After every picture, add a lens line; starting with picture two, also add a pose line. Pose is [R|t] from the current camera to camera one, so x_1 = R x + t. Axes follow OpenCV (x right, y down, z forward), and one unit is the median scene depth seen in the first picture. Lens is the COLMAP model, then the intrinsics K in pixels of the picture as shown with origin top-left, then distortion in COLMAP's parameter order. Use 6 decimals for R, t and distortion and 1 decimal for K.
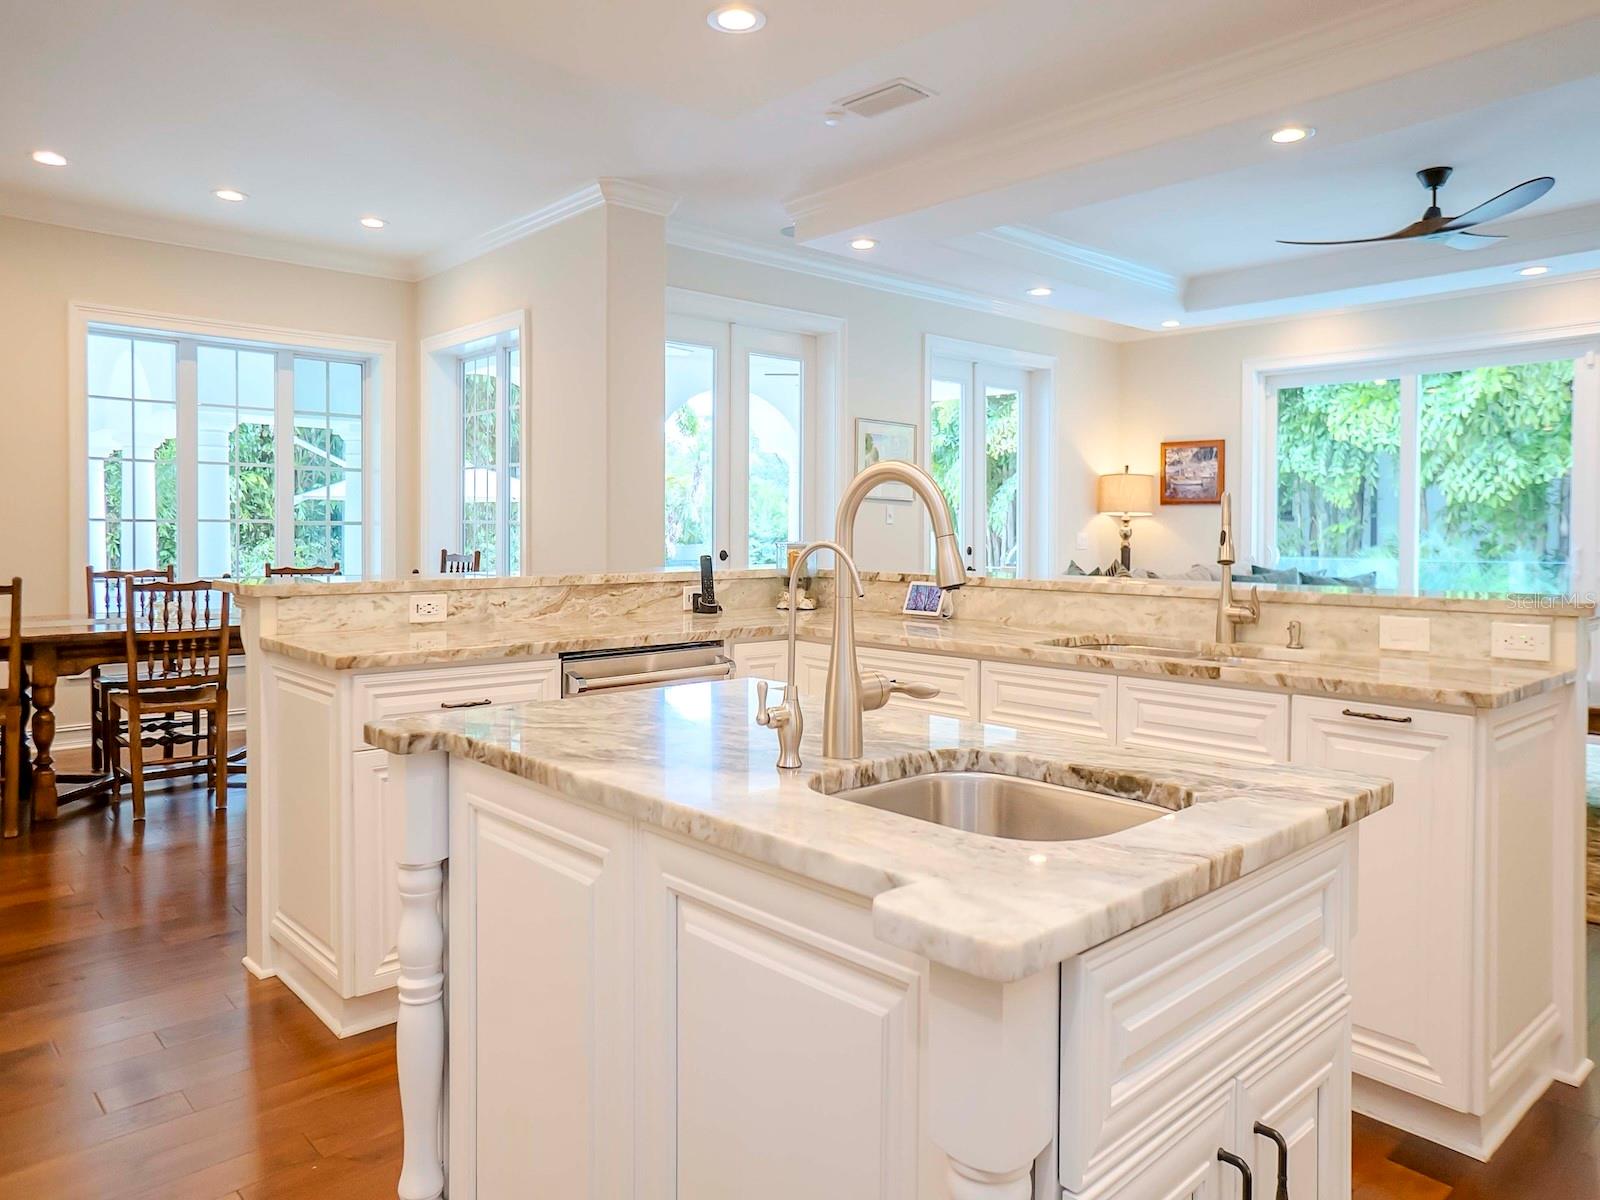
lens RADIAL K [[1105.3, 0, 806.9], [0, 1105.3, 539.4], [0, 0, 1]] dist [-0.066959, 0.078582]
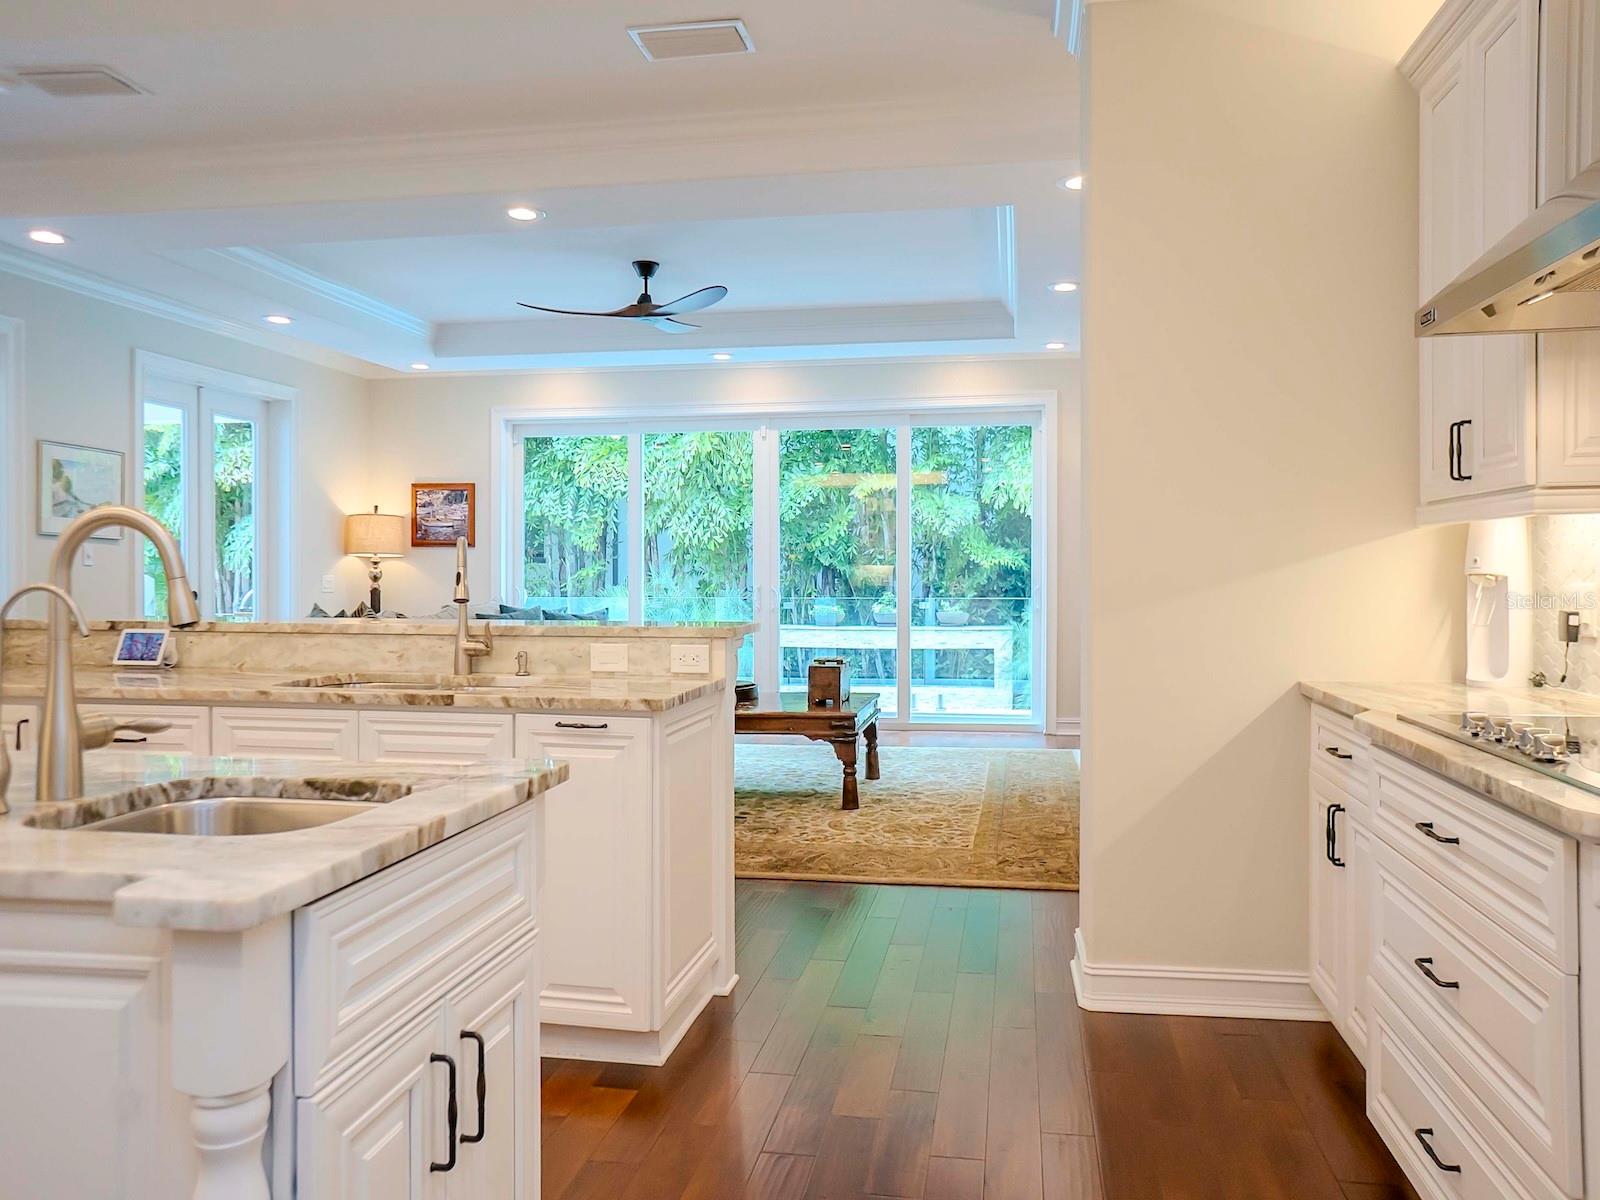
lens RADIAL K [[1127.6, 0, 832.1], [0, 1127.6, 580.1], [0, 0, 1]] dist [-0.057431, 0.081513]
pose [[0.785972, -0.007106, 0.618221, -0.021294], [0.007741, 0.999969, 0.001652, 0.001057], [-0.618213, 0.003487, 0.786003, -0.116896]]
